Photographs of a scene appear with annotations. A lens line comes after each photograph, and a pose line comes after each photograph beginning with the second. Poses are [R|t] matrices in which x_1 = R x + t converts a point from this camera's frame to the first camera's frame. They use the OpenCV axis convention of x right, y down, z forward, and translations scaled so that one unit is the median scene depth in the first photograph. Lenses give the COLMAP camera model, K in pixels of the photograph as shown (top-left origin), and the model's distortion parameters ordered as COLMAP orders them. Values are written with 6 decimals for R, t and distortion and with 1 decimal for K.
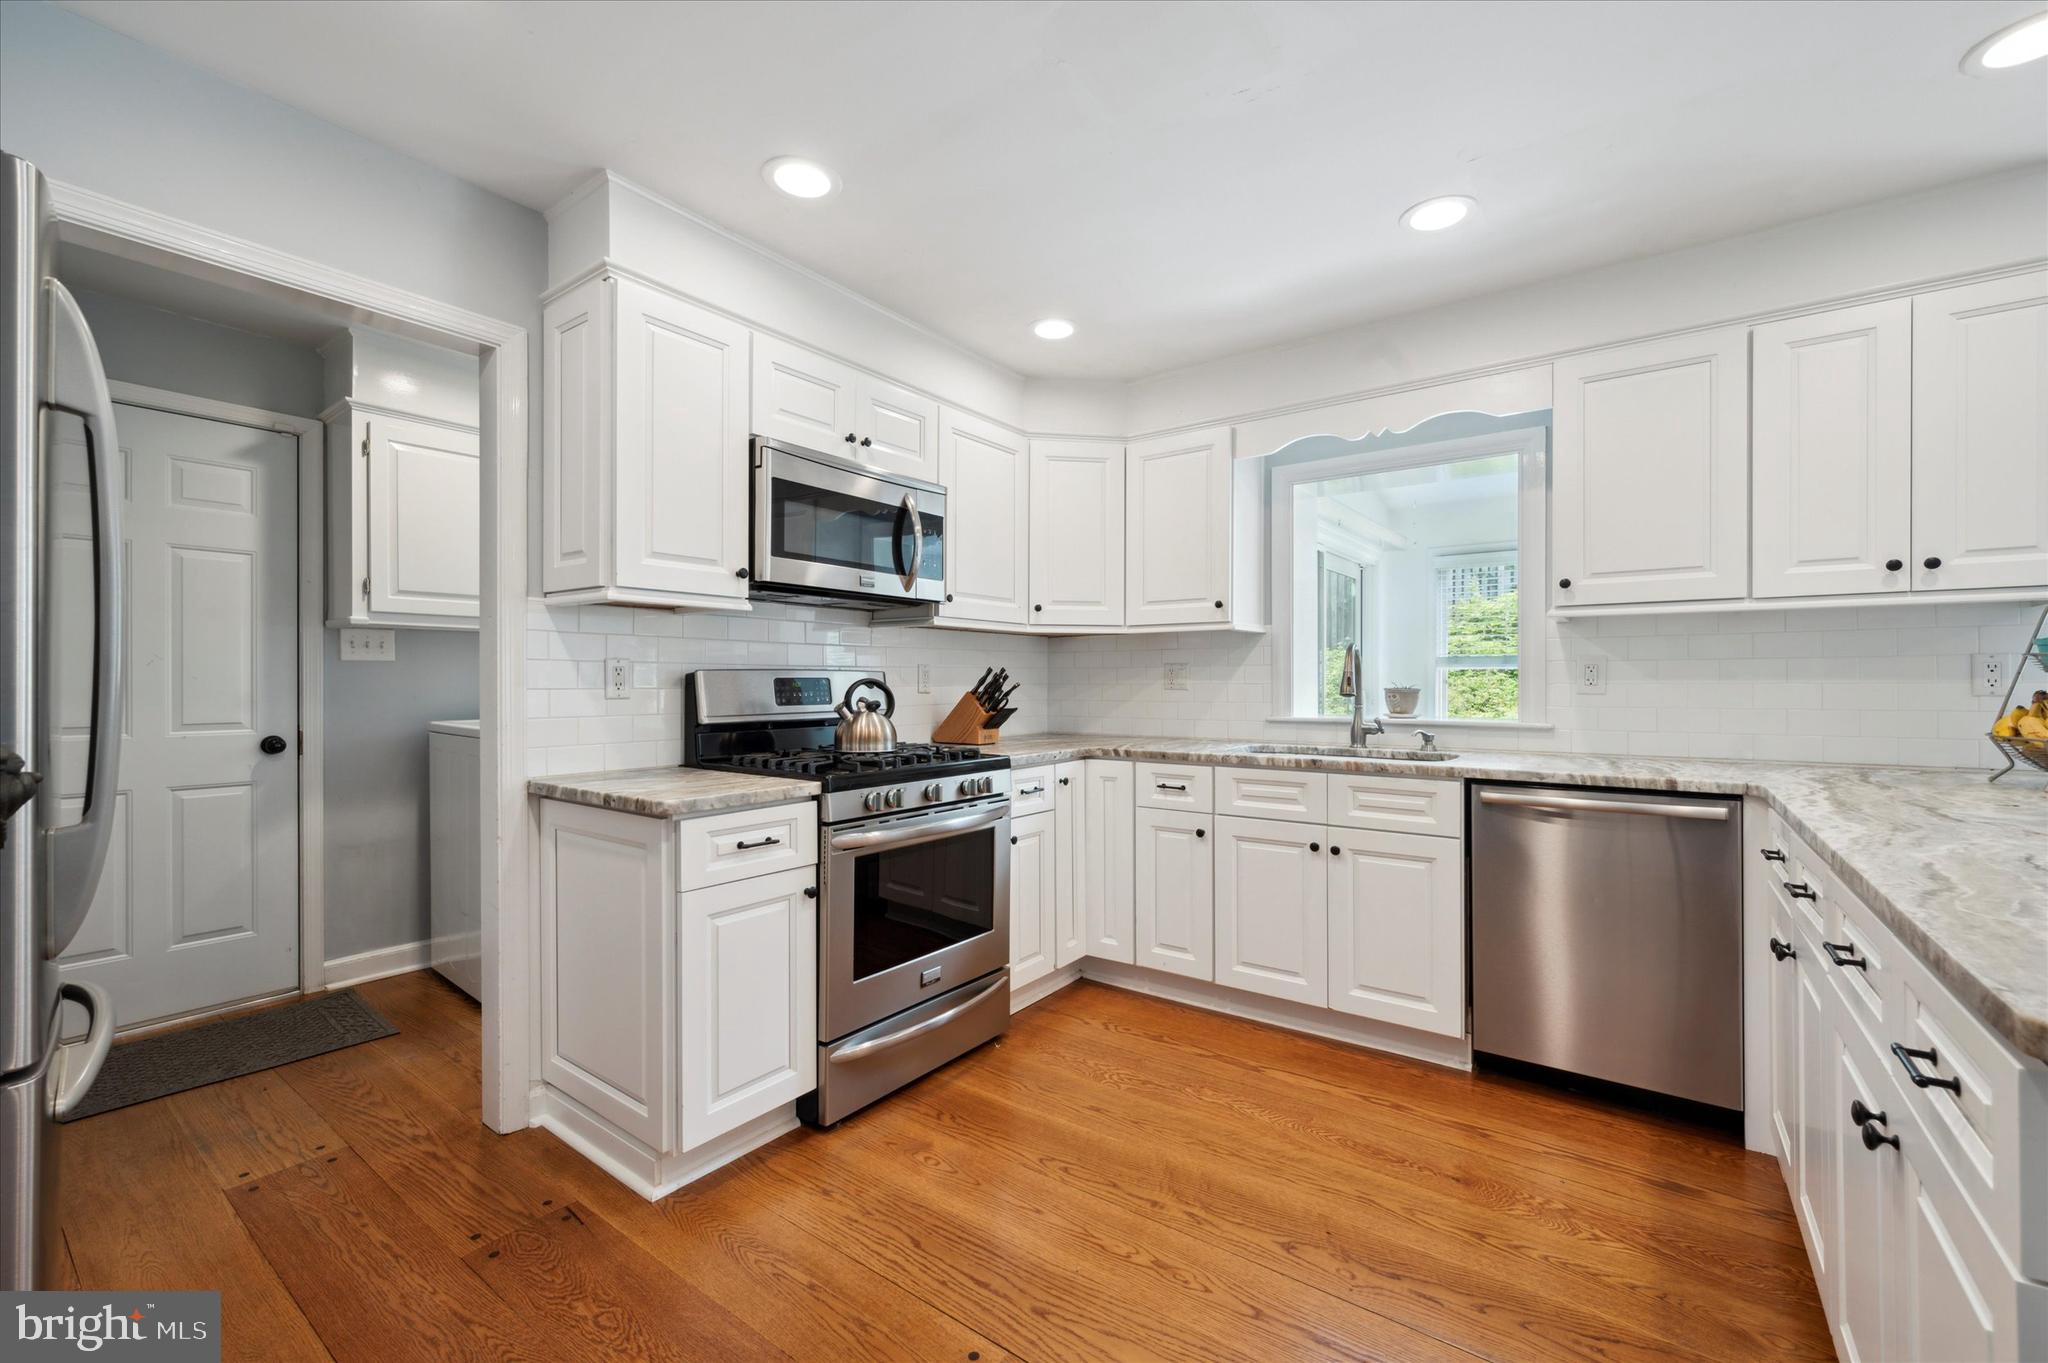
lens RADIAL K [[832.5, 0, 1024.0], [0, 832.5, 681.5], [0, 0, 1]] dist [0.001381, 0.000207]
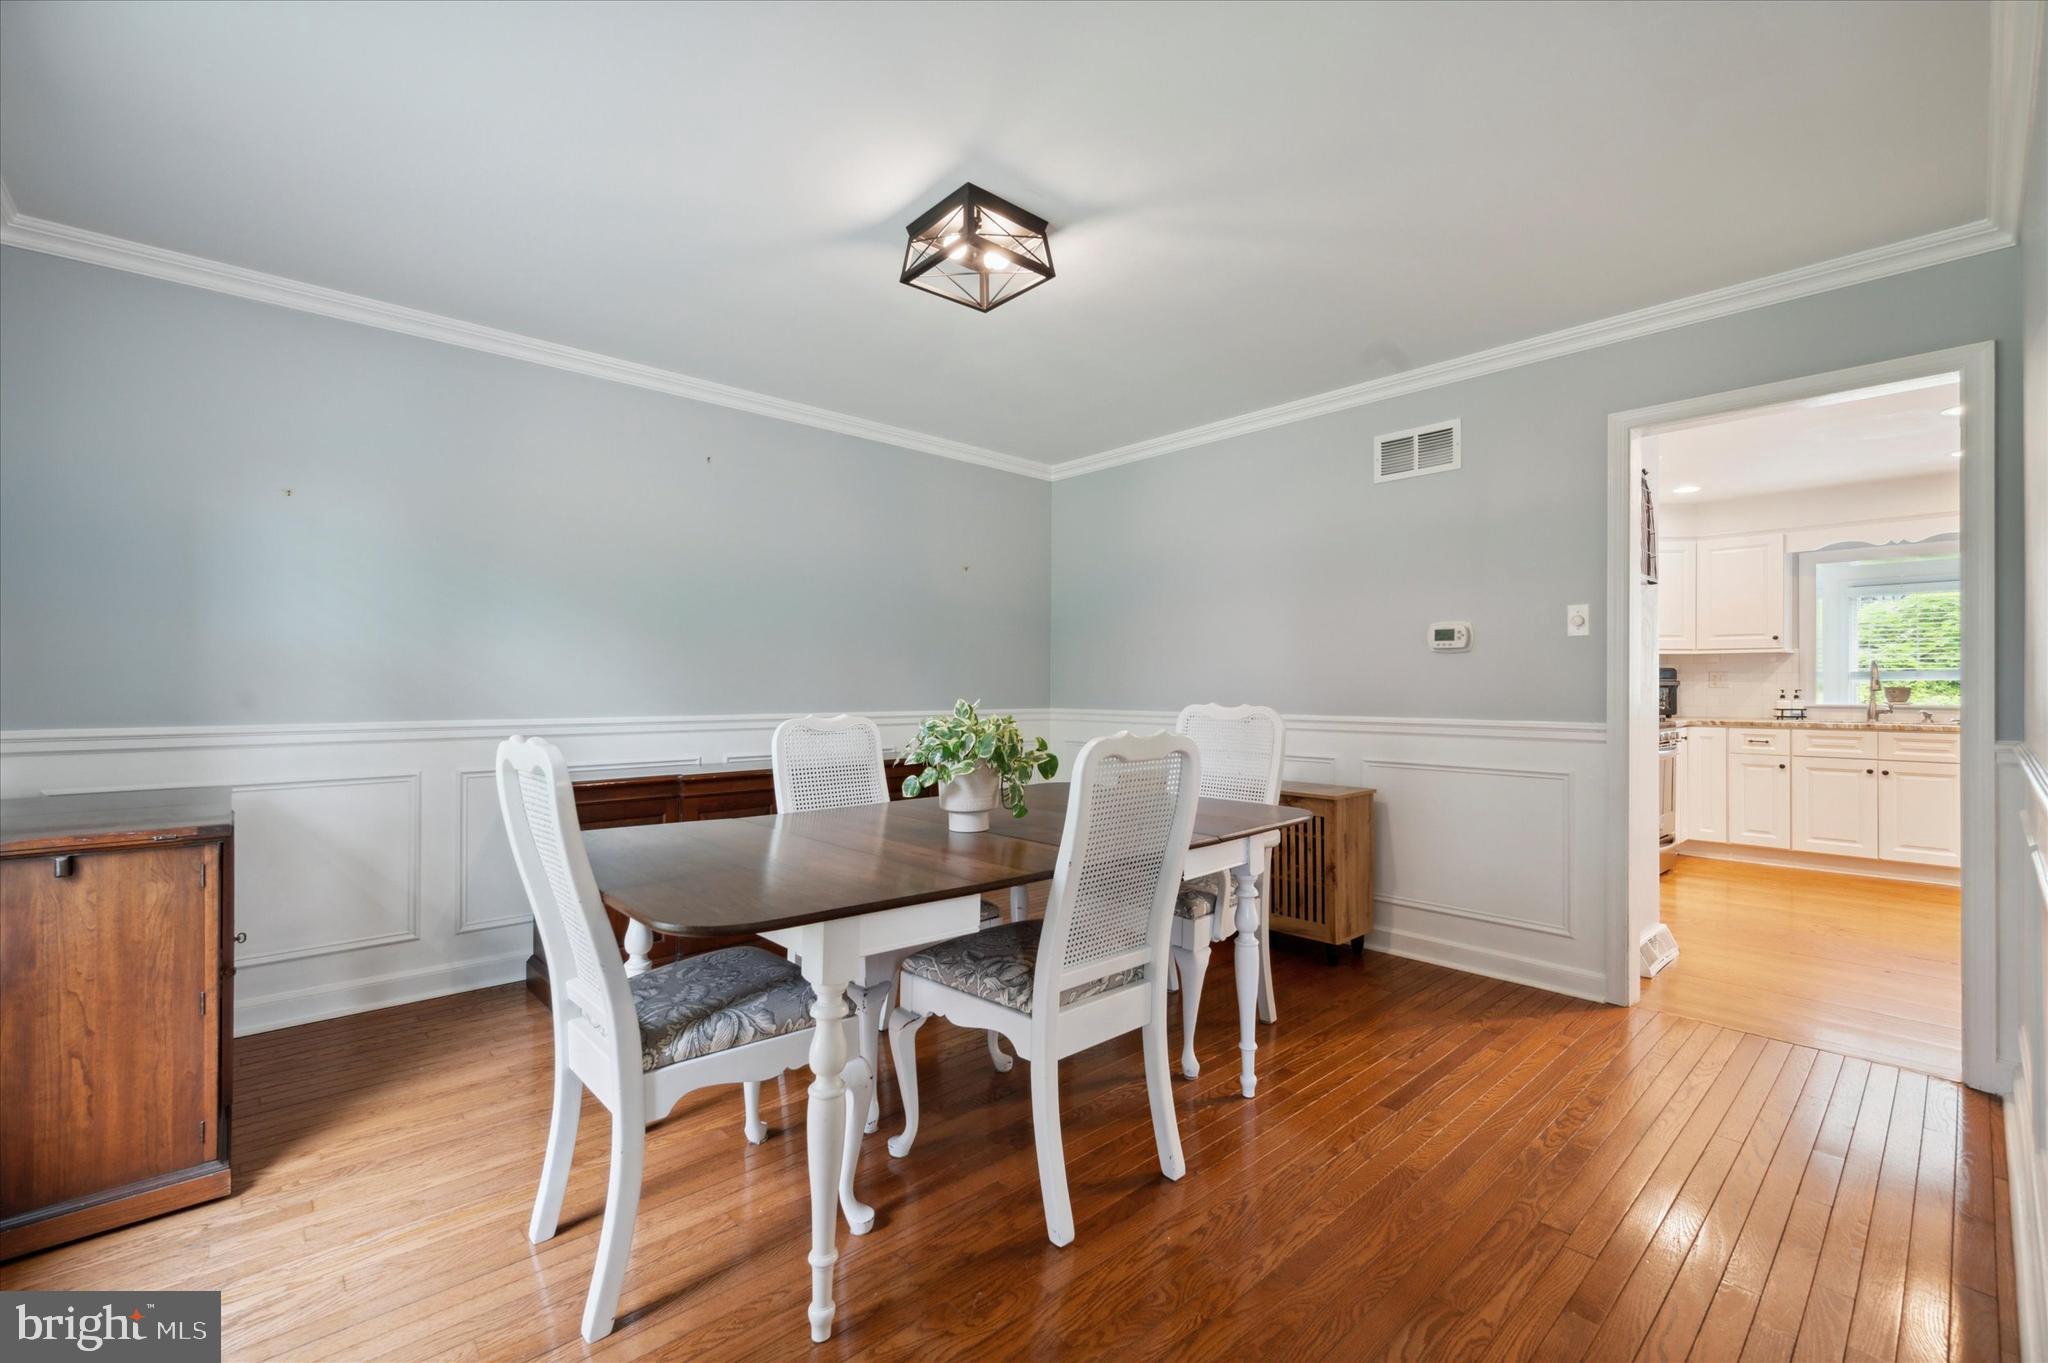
lens RADIAL K [[863.4, 0, 1024.0], [0, 863.4, 681.5], [0, 0, 1]] dist [0.001081, 0.000186]
pose [[0.980521, 0.002693, -0.196397, -1.156814], [-0.003054, 0.999994, -0.001538, 0.006031], [0.196391, 0.002108, 0.980523, -1.302666]]
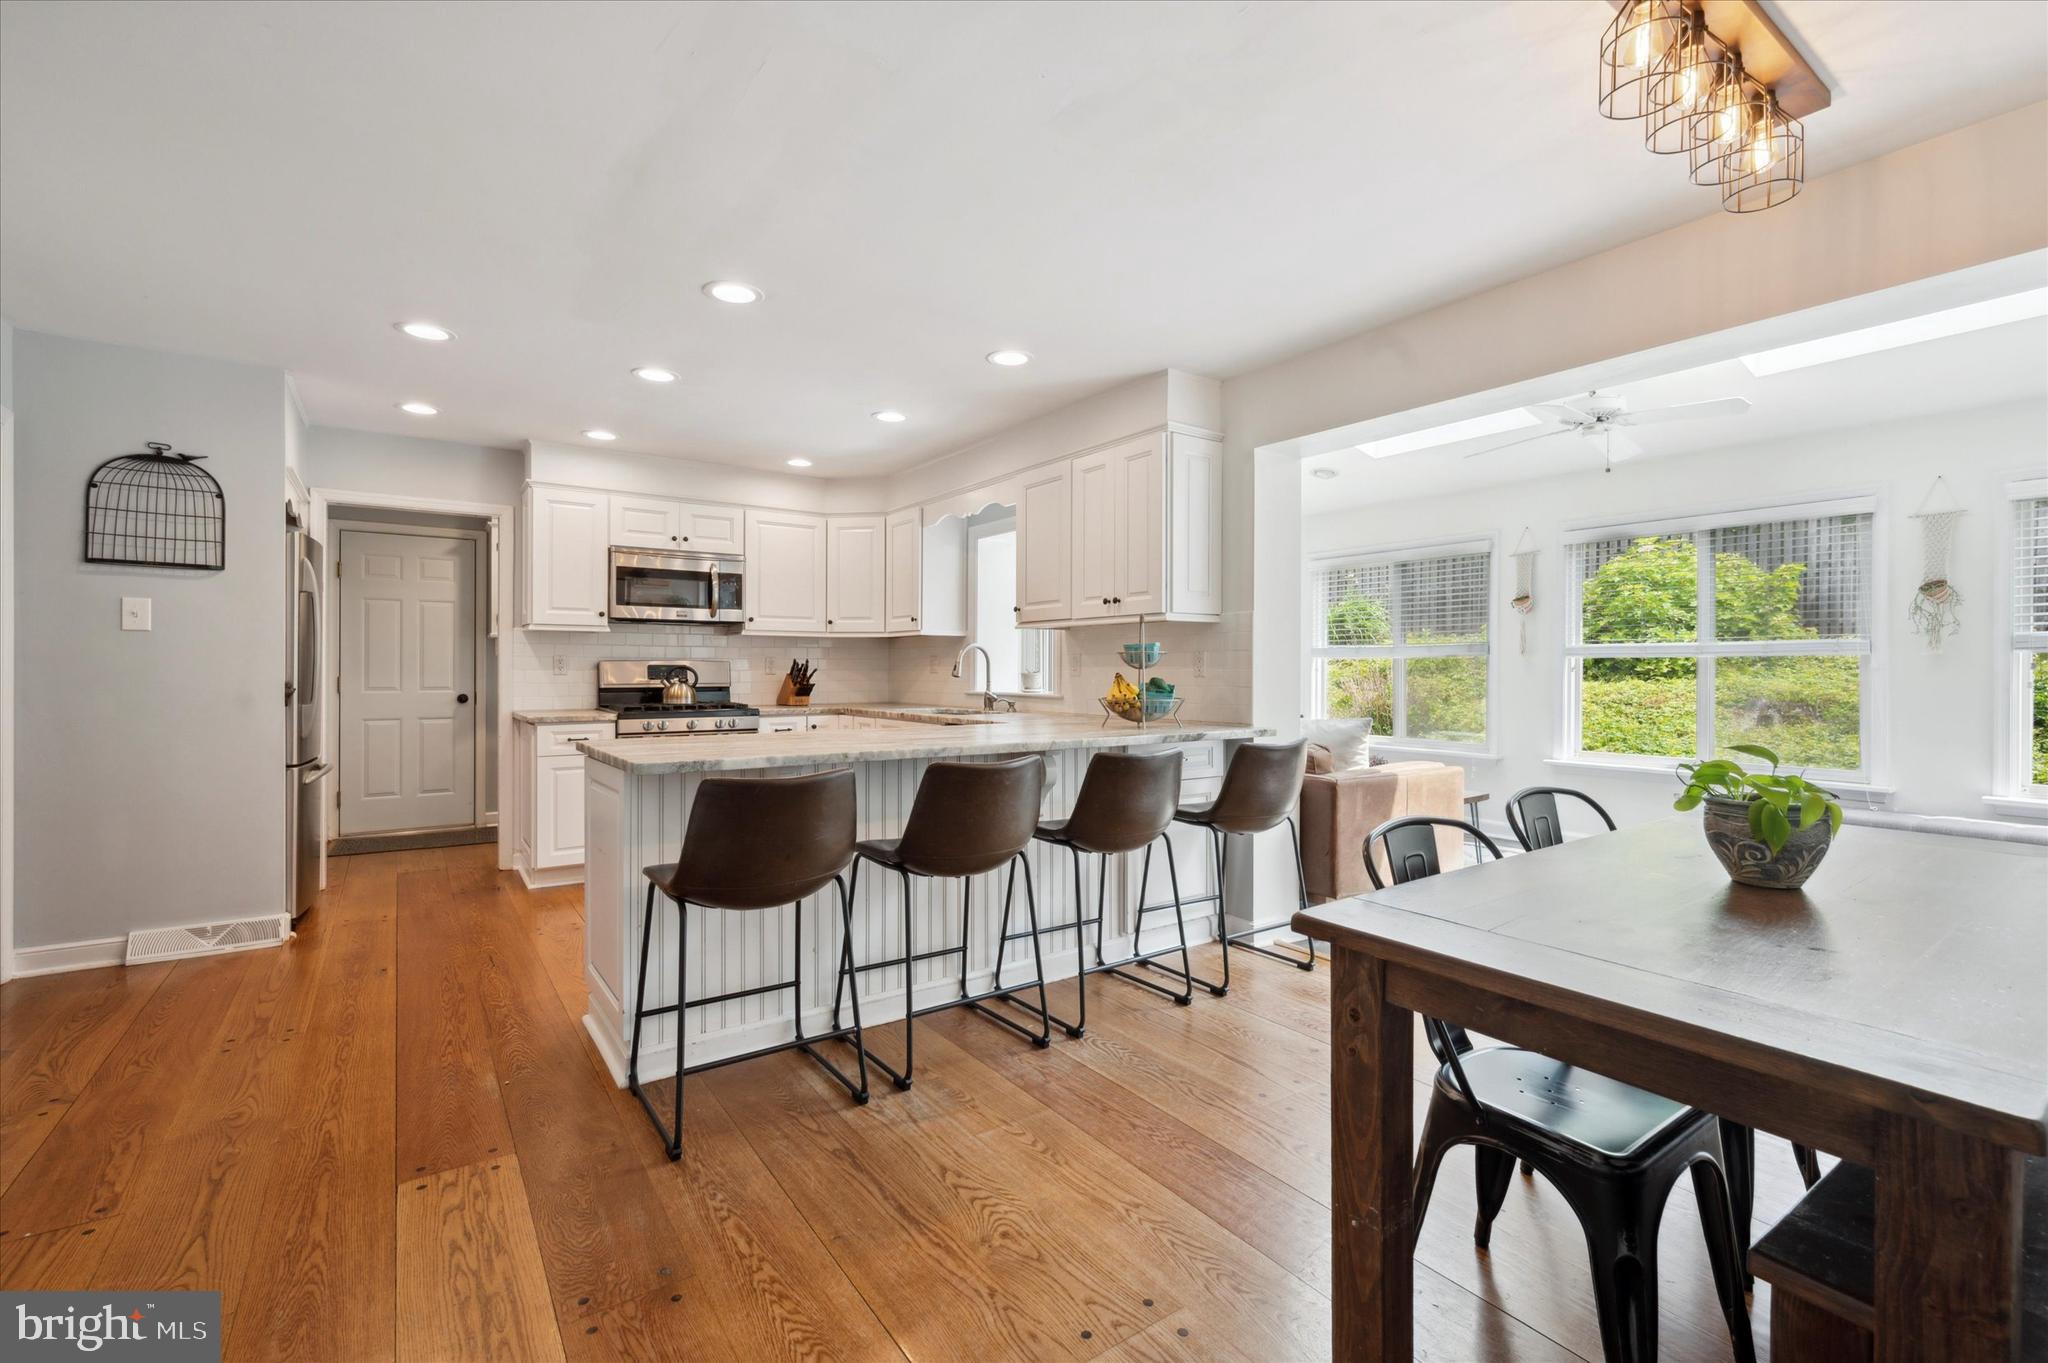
lens RADIAL K [[878.8, 0, 1024.0], [0, 878.8, 681.5], [0, 0, 1]] dist [-0.000341, -0.000025]
pose [[0.949943, 0.006881, -0.312348, 1.189425], [-0.002848, 0.999907, 0.013368, 0.003969], [0.312410, -0.011809, 0.949874, -0.661702]]
